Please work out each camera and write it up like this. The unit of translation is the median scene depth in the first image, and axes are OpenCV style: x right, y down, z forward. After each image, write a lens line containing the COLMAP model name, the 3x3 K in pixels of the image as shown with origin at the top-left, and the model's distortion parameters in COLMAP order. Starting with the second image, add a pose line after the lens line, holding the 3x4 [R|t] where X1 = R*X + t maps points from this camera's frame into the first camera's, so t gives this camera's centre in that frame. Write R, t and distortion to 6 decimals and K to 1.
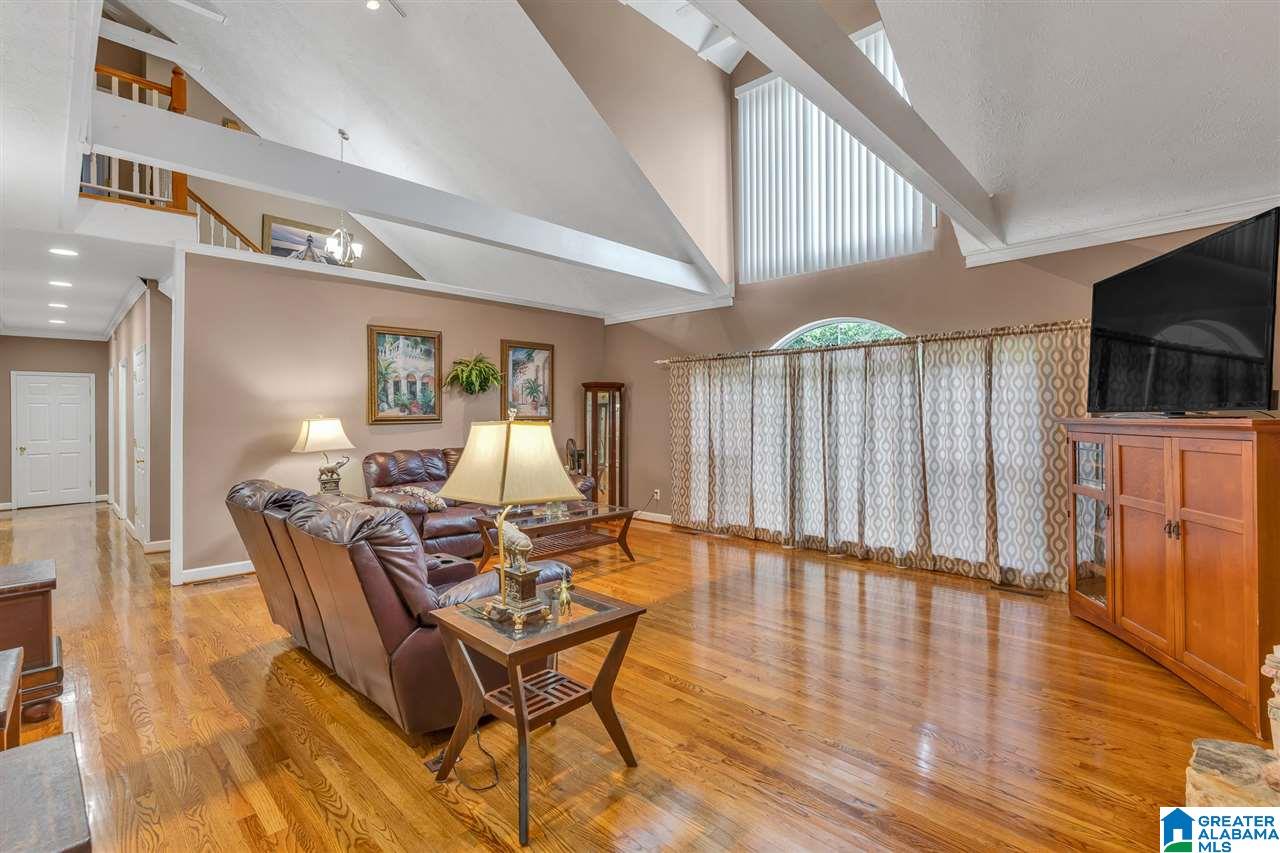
lens RADIAL K [[572.7, 0, 641.8], [0, 572.7, 415.3], [0, 0, 1]] dist [0.001370, 0.000079]
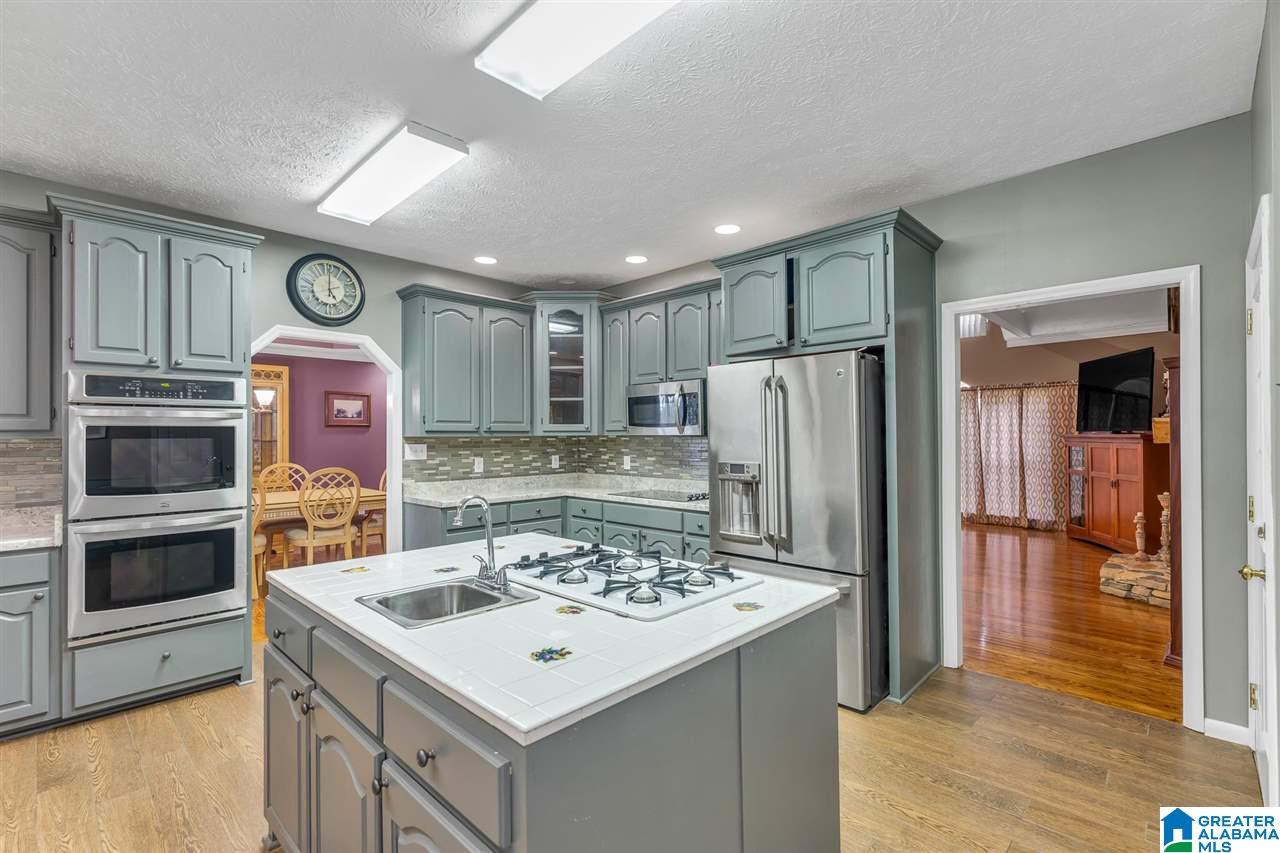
lens RADIAL K [[572.7, 0, 638.1], [0, 572.7, 433.1], [0, 0, 1]] dist [0.001370, 0.000079]
pose [[0.999972, 0.000039, -0.007525, -0.559682], [-0.000058, 0.999997, -0.002488, 0.005207], [0.007524, 0.002489, 0.999969, -0.772679]]
